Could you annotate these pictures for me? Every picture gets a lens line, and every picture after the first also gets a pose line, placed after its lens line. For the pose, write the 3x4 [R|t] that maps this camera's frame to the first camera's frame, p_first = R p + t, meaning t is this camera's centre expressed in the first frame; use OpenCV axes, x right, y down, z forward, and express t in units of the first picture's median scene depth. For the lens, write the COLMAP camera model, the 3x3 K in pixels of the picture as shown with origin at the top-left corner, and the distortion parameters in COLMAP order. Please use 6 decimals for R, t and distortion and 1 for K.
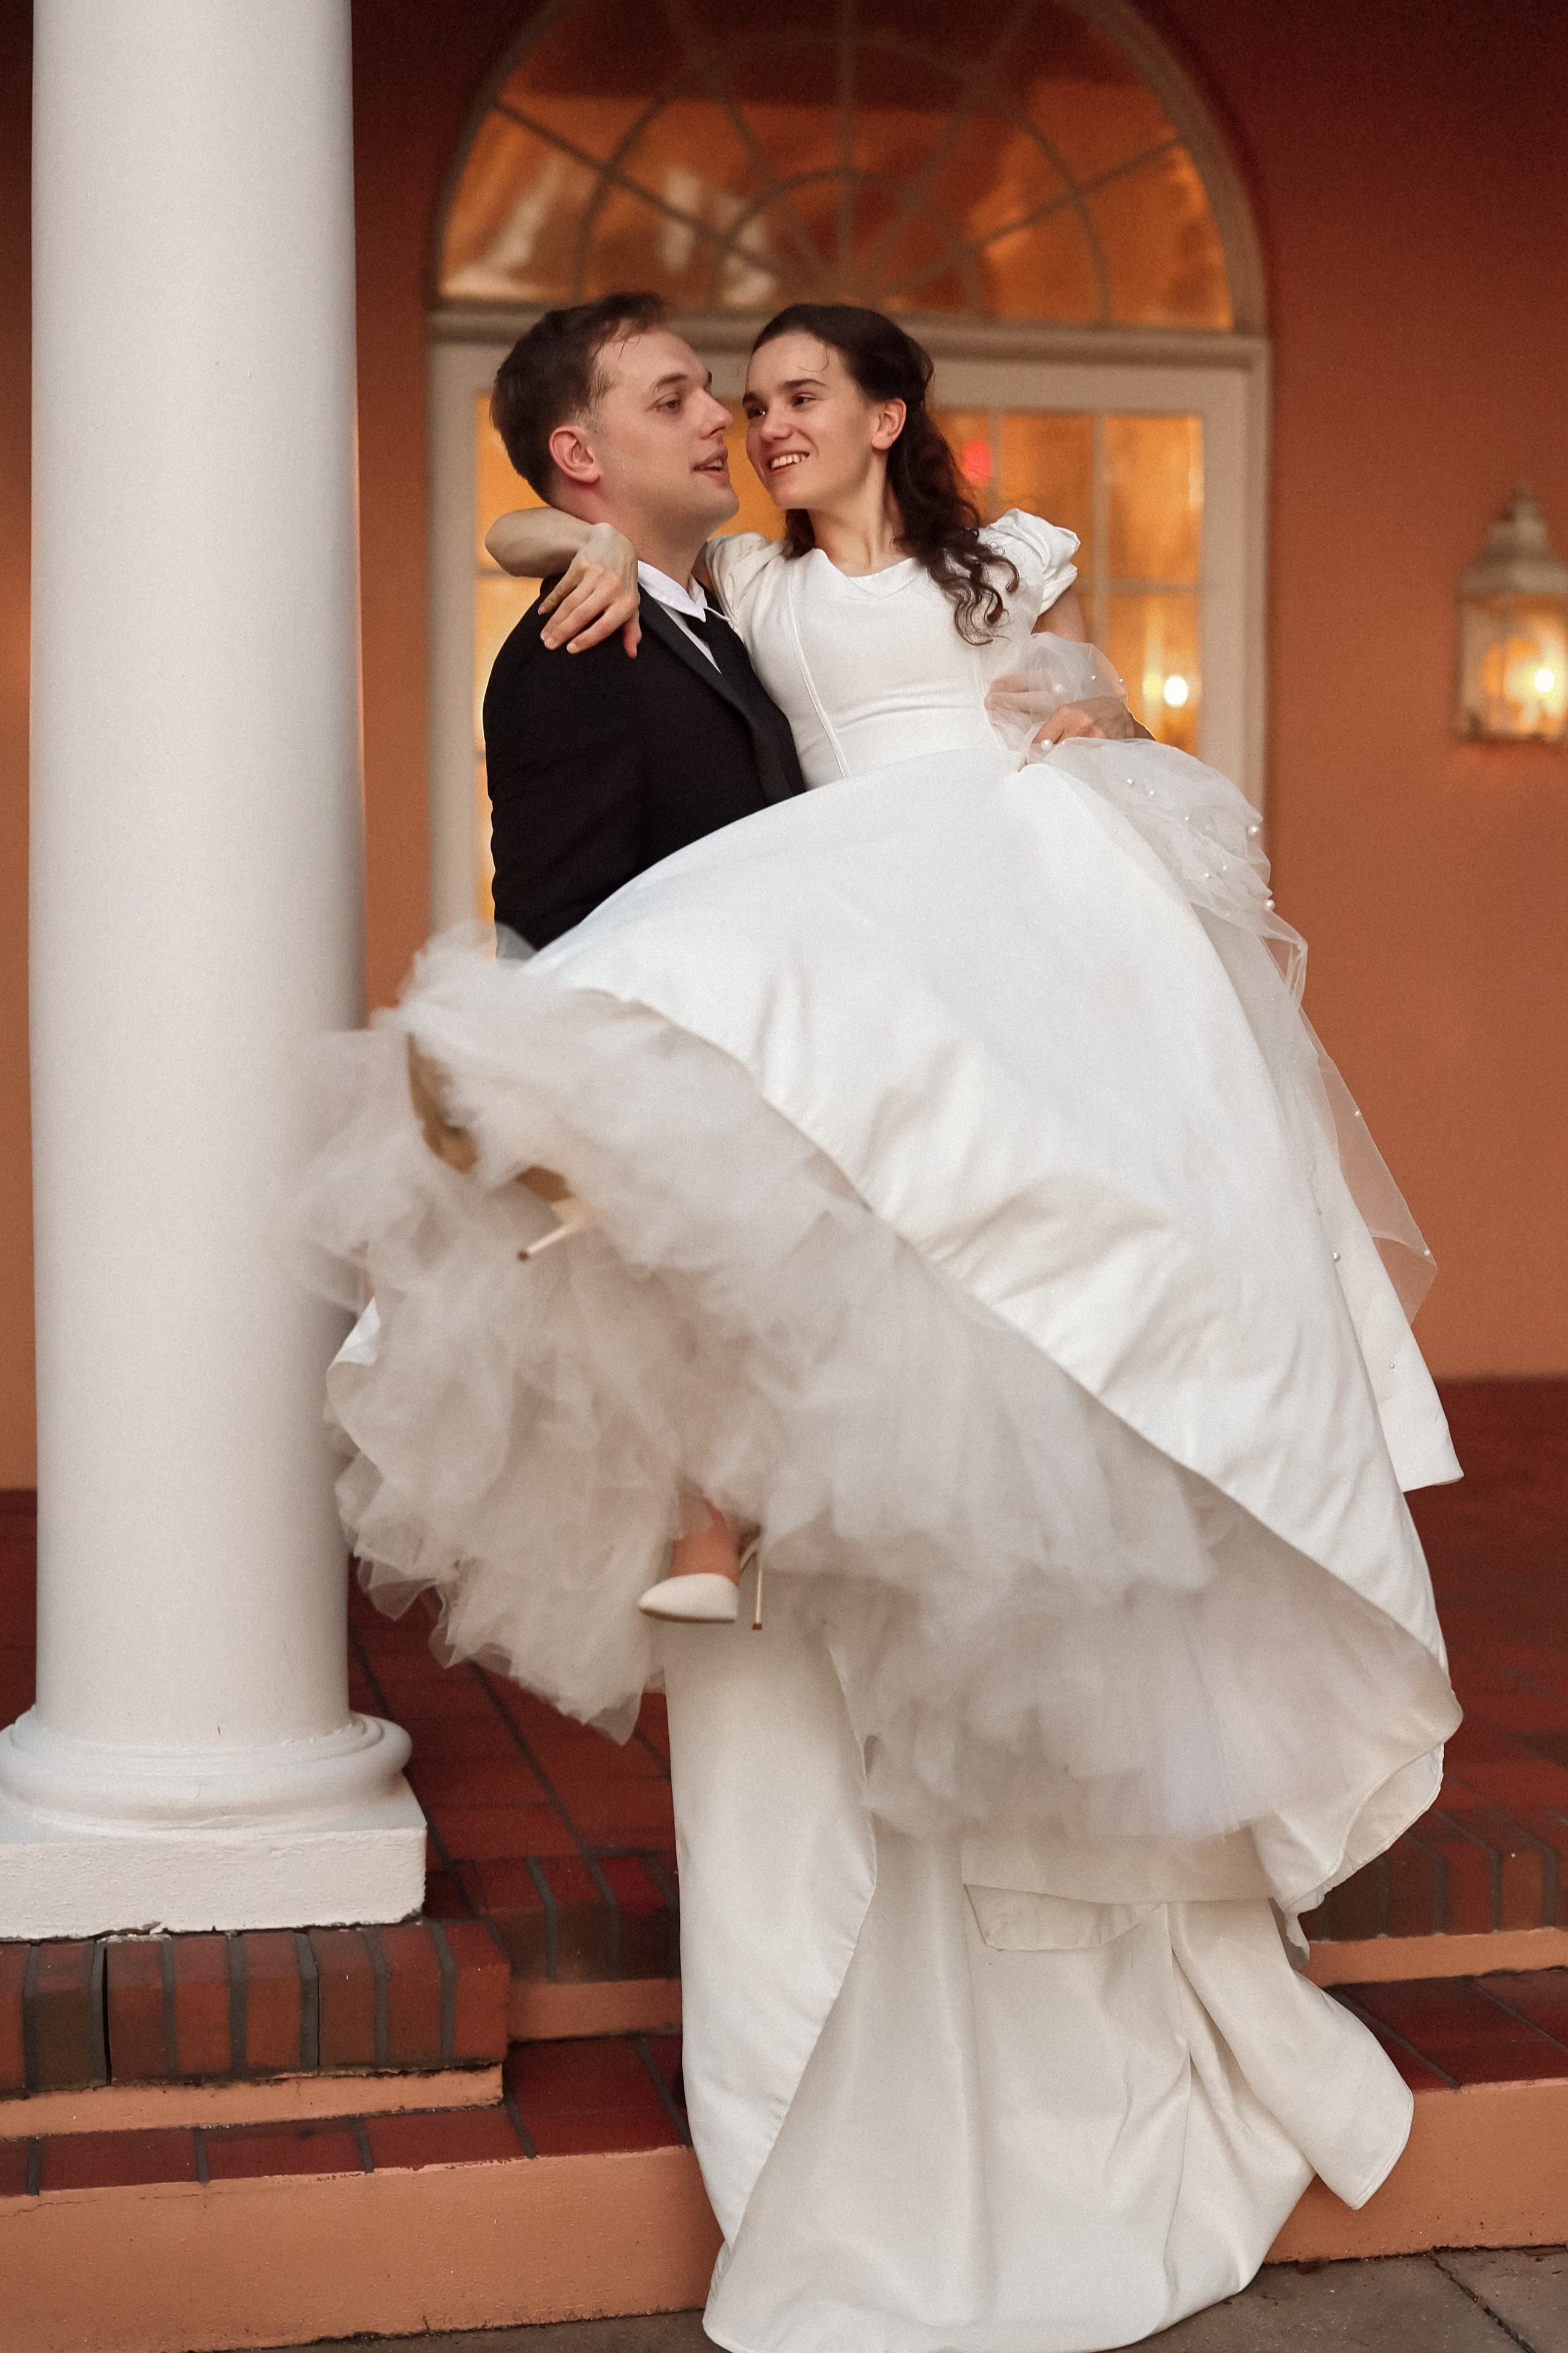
lens RADIAL K [[3391.0, 0, 859.9], [0, 3391.0, 1167.3], [0, 0, 1]] dist [0.022262, -0.011089]
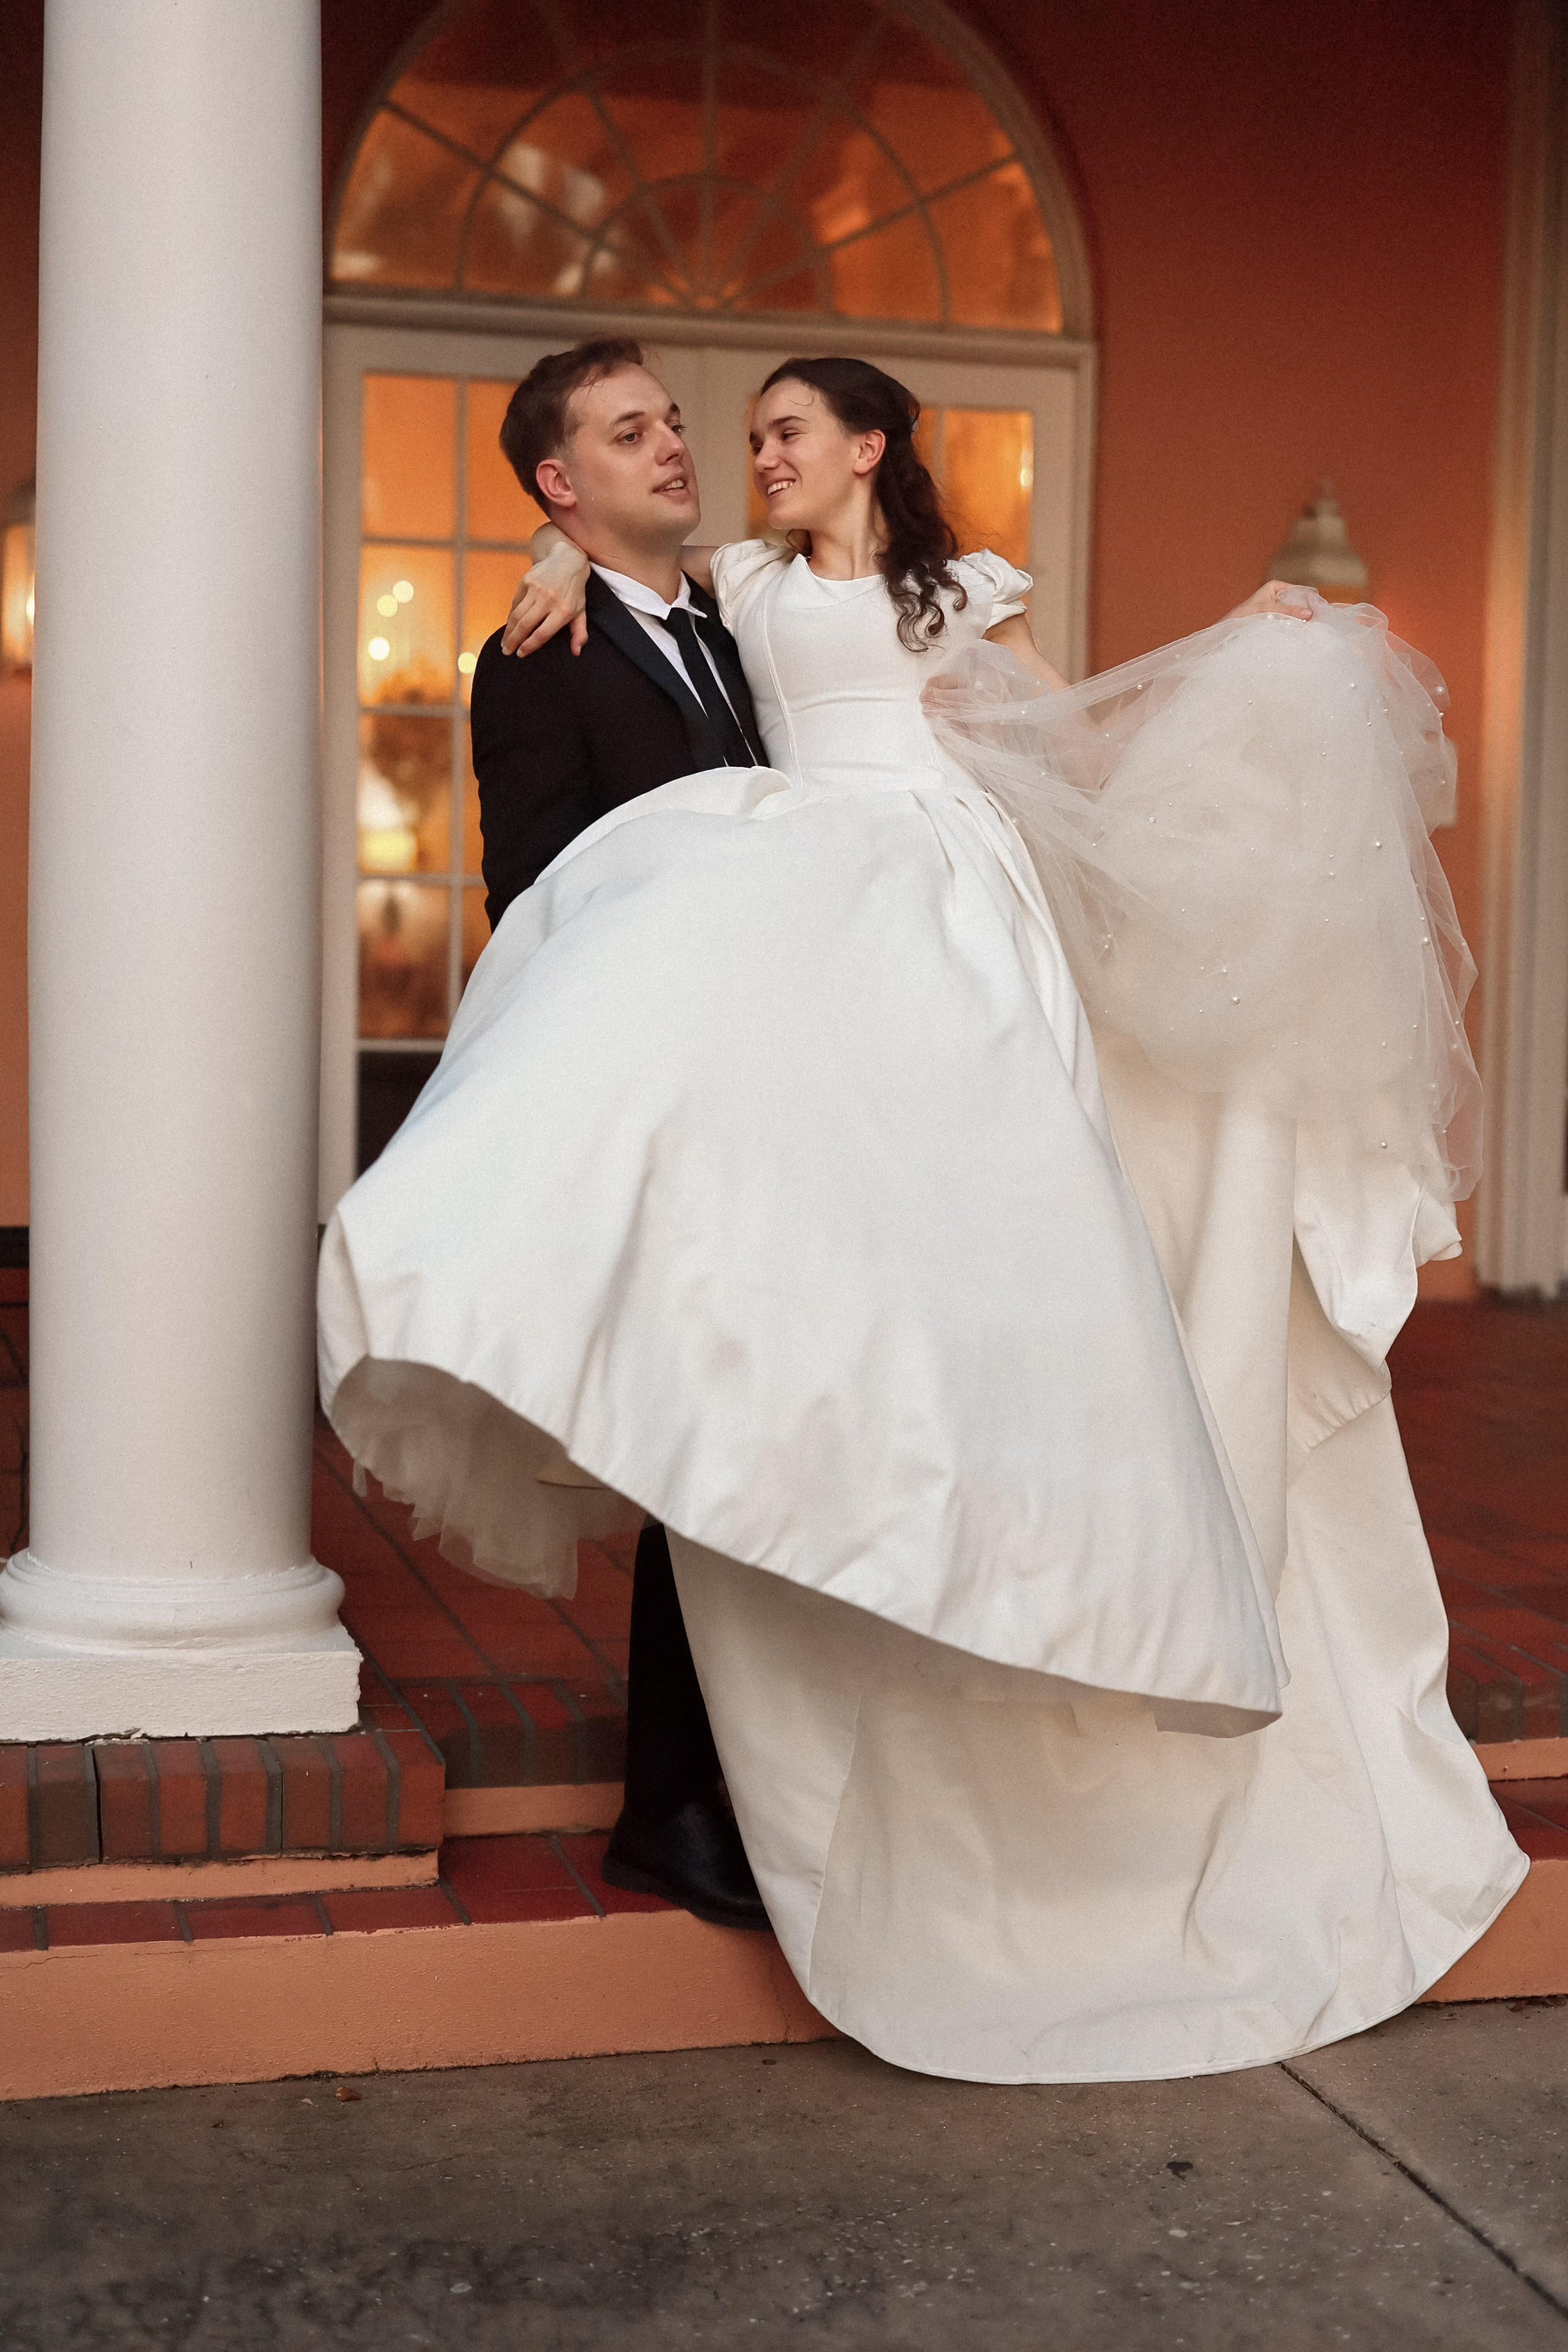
lens RADIAL K [[3398.7, 0, 797.4], [0, 3398.7, 1211.9], [0, 0, 1]] dist [0.022359, -0.050129]
pose [[0.998778, 0.014358, 0.047295, -0.041165], [-0.015517, 0.999586, 0.024235, 0.015804], [-0.046927, -0.024939, 0.998587, -0.163791]]
